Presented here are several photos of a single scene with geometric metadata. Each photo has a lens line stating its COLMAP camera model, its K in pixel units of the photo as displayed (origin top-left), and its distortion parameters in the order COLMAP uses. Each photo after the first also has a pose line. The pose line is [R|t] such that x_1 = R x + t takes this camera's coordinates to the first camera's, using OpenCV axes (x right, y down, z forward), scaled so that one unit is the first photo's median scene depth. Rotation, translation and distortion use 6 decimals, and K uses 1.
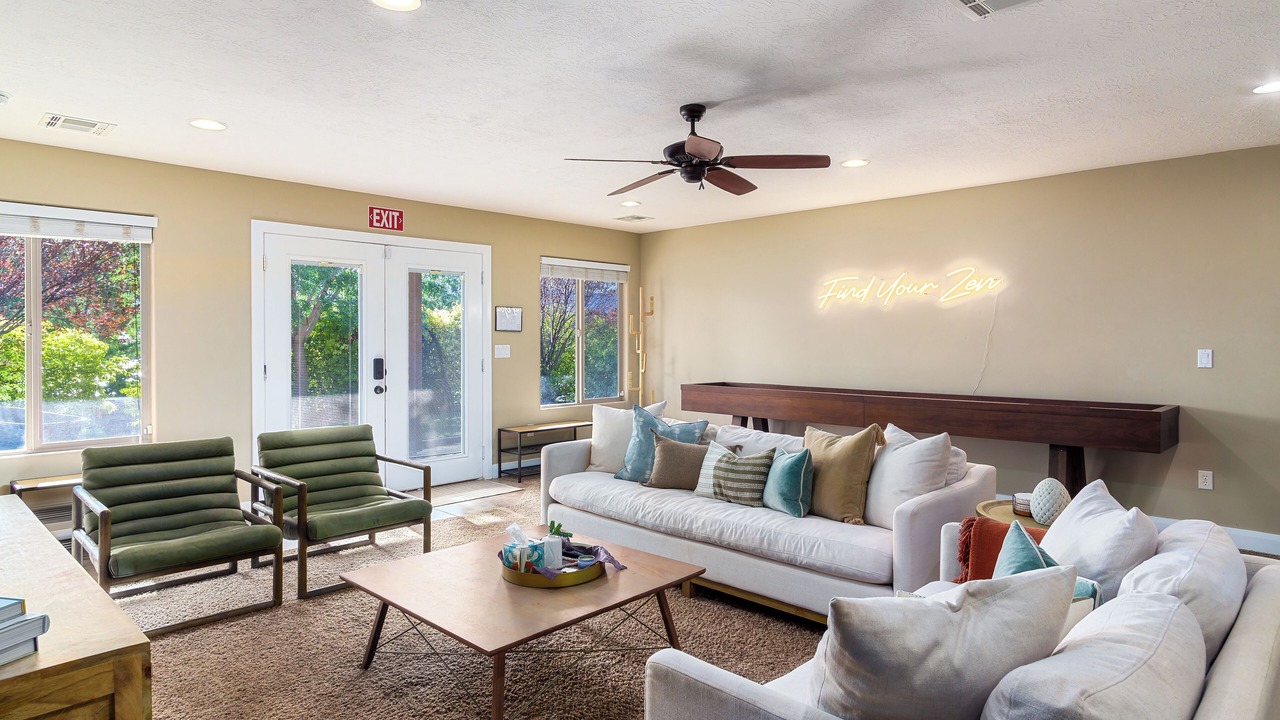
lens RADIAL K [[726.6, 0, 640.6], [0, 726.6, 343.9], [0, 0, 1]] dist [0.003317, -0.000012]
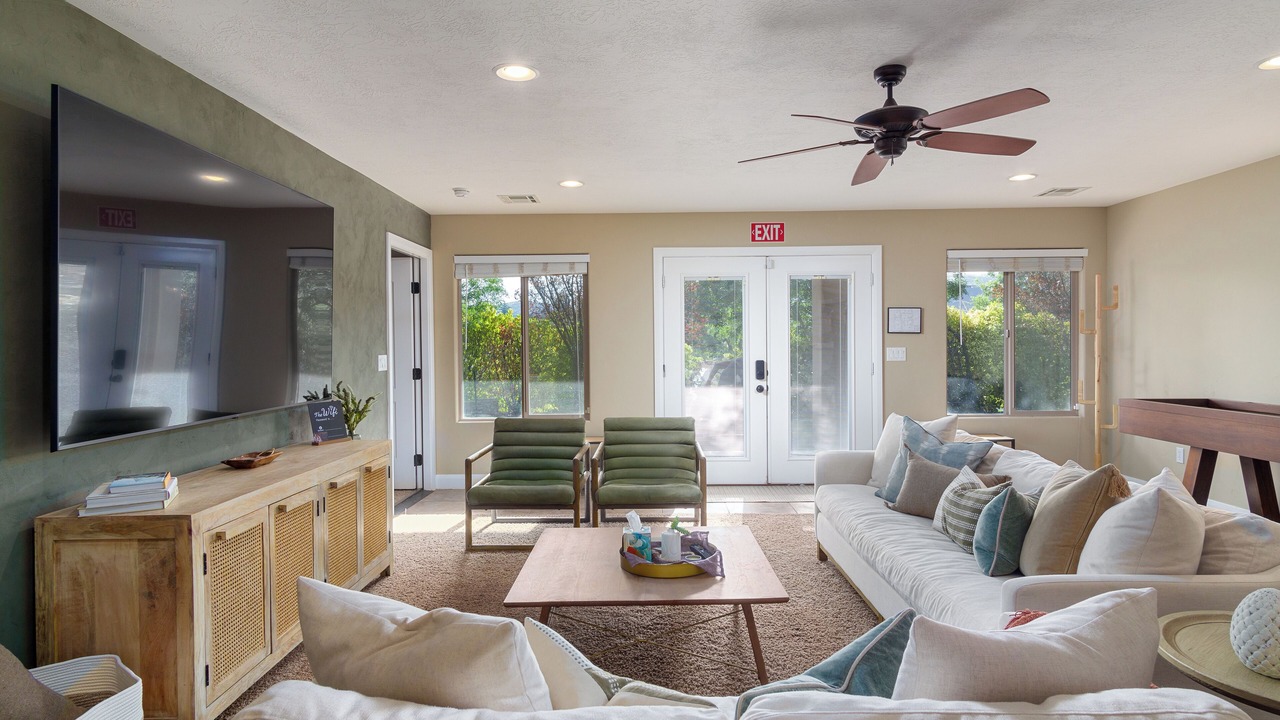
lens RADIAL K [[709.2, 0, 640.0], [0, 709.2, 360.0], [0, 0, 1]] dist [0.003569, 0.000789]
pose [[0.685922, 0.010569, -0.727598, 0.297539], [0.003810, 0.999829, 0.018115, -0.000965], [0.727665, -0.015198, 0.685764, 0.132140]]
